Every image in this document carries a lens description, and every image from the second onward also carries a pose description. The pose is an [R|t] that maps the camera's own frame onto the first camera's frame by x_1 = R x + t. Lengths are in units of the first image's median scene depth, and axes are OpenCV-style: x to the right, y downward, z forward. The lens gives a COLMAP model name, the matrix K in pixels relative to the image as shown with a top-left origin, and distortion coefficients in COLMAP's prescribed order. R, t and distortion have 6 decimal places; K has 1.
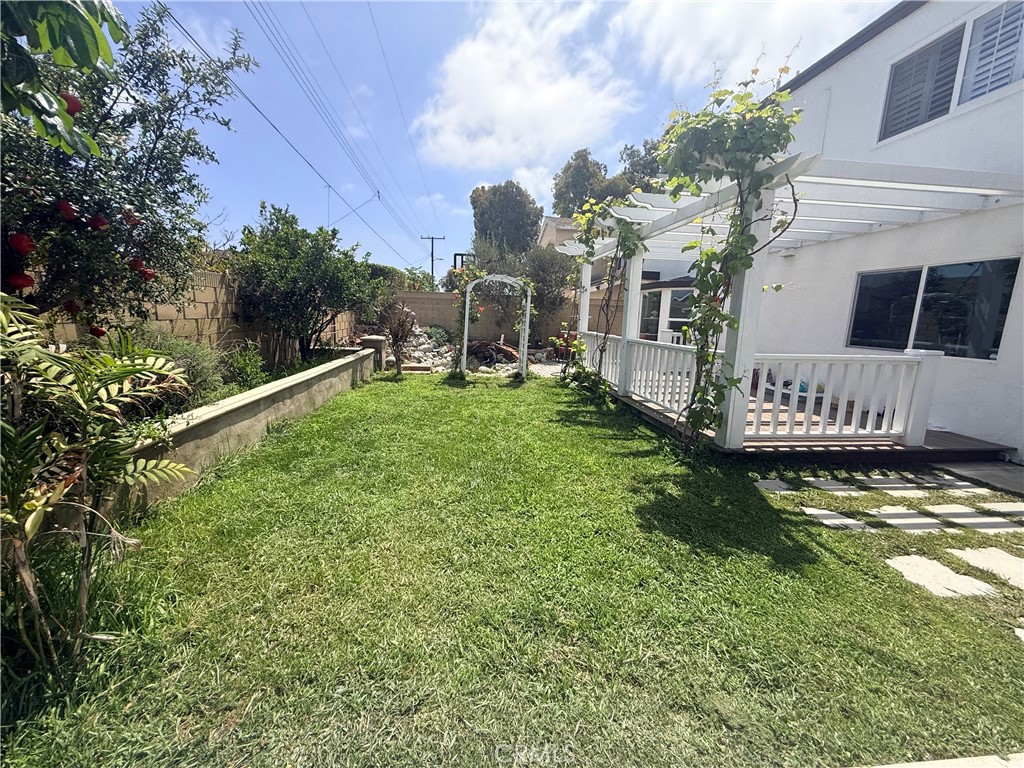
lens RADIAL K [[408.2, 0, 508.7], [0, 408.2, 384.0], [0, 0, 1]] dist [0.001565, -0.000243]
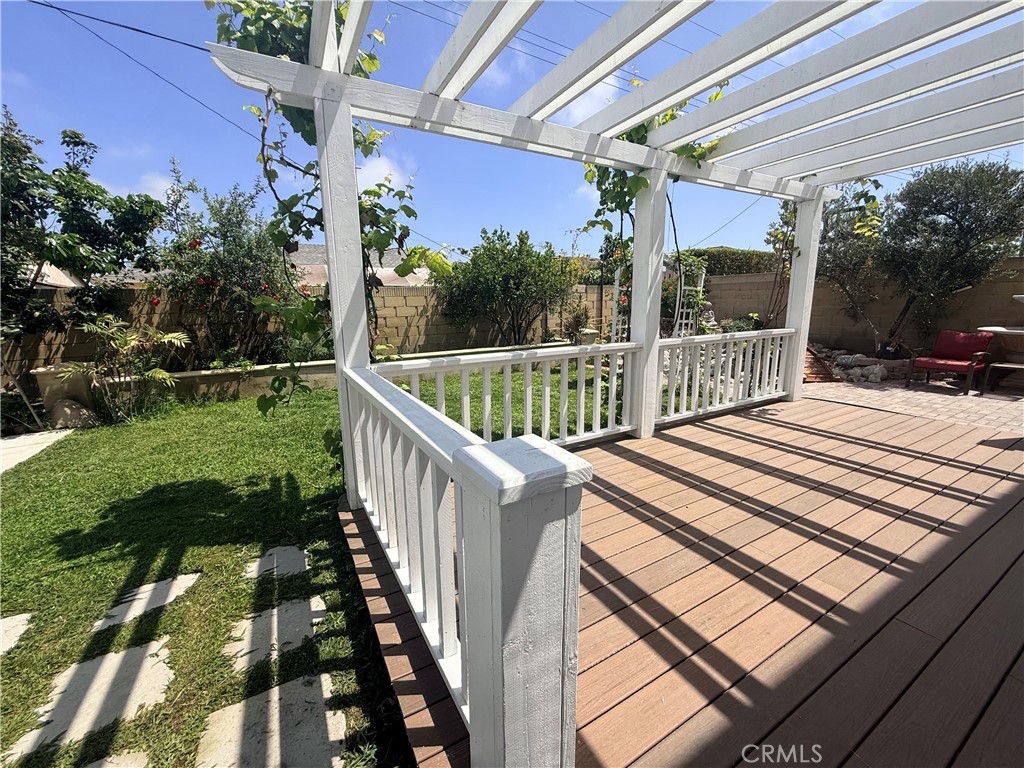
lens RADIAL K [[408.2, 0, 508.7], [0, 408.2, 384.0], [0, 0, 1]] dist [0.001565, -0.000243]
pose [[0.392082, 0.141384, -0.909001, 1.513688], [-0.121855, 0.987394, 0.101017, -0.171040], [0.911824, 0.071160, 0.404367, 1.159221]]
